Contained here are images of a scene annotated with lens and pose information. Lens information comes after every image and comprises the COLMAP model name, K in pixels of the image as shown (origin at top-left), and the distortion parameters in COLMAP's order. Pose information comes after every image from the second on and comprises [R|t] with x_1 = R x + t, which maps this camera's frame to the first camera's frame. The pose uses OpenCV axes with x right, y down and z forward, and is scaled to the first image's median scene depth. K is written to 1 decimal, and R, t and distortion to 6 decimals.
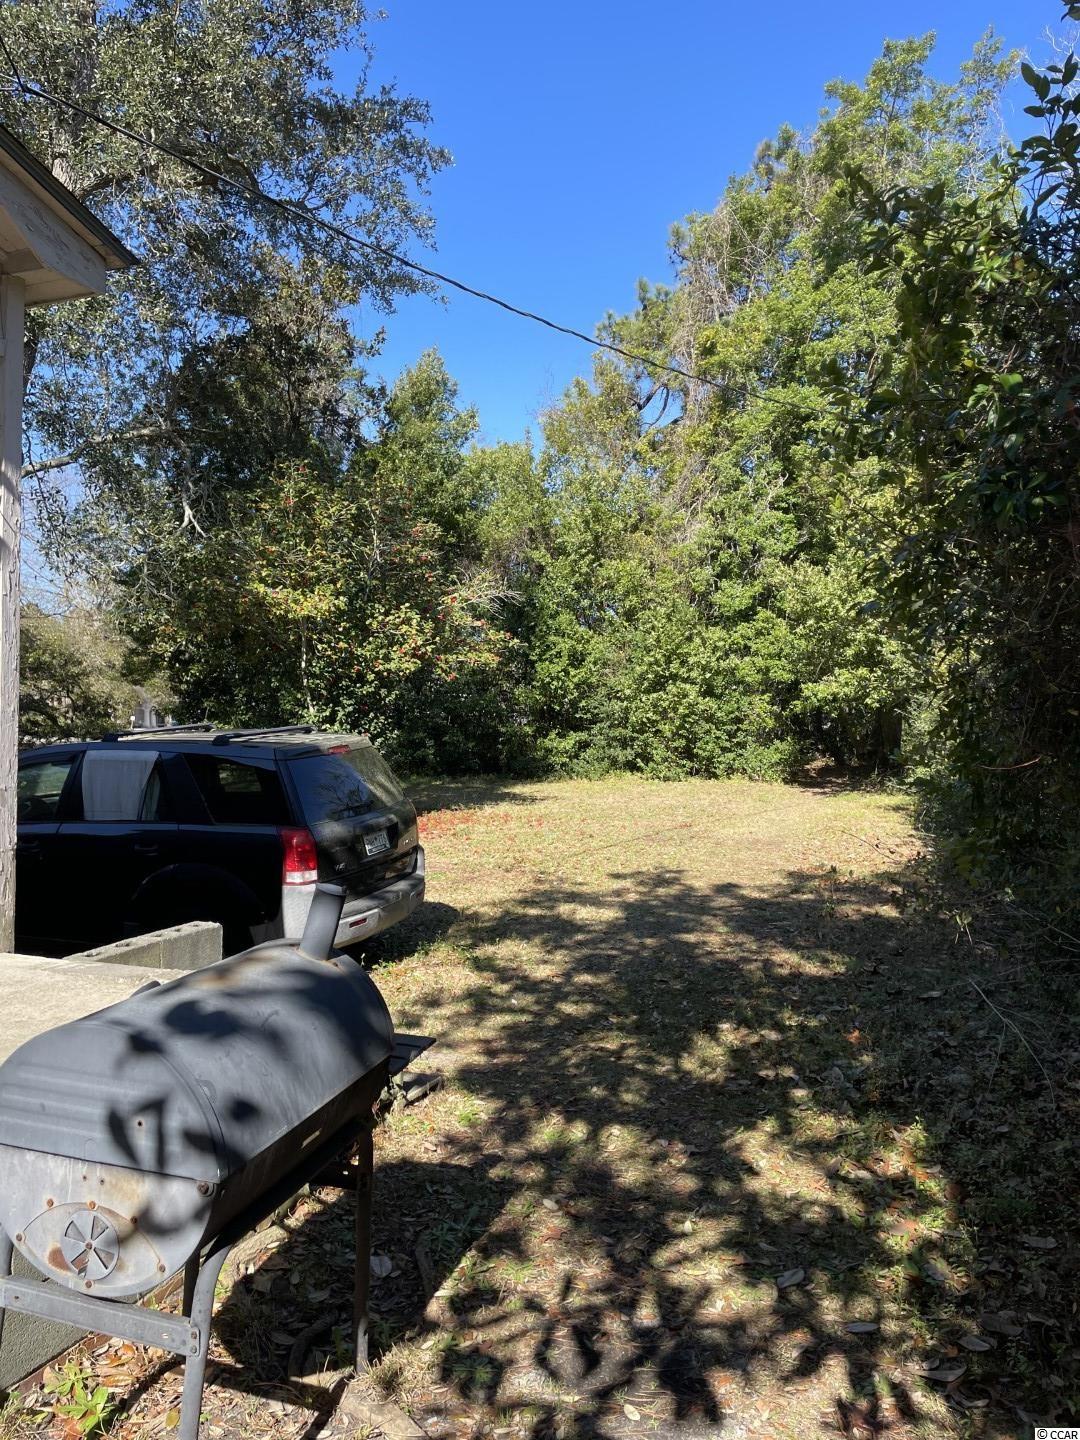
lens RADIAL K [[1098.5, 0, 542.3], [0, 1098.5, 726.5], [0, 0, 1]] dist [0.054554, -0.058078]
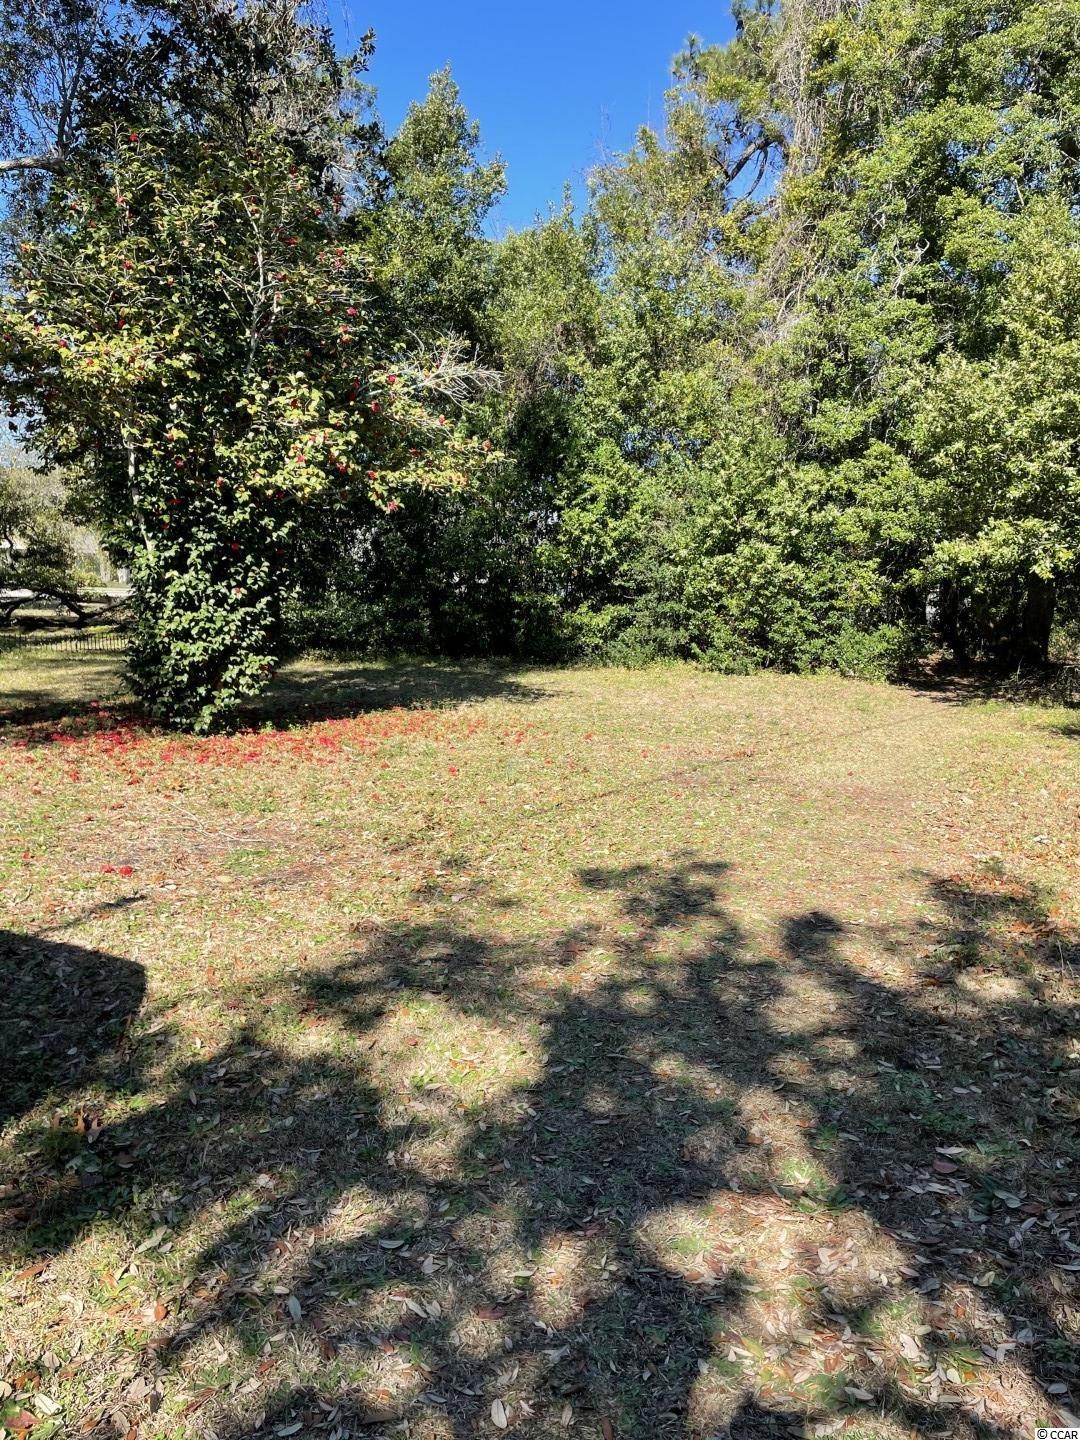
lens RADIAL K [[1098.5, 0, 542.4], [0, 1098.5, 751.3], [0, 0, 1]] dist [0.054554, -0.058078]
pose [[0.997073, 0.042592, -0.063491, 0.035344], [-0.033720, 0.990300, 0.134790, 0.004731], [0.068617, -0.132255, 0.988838, 0.238337]]
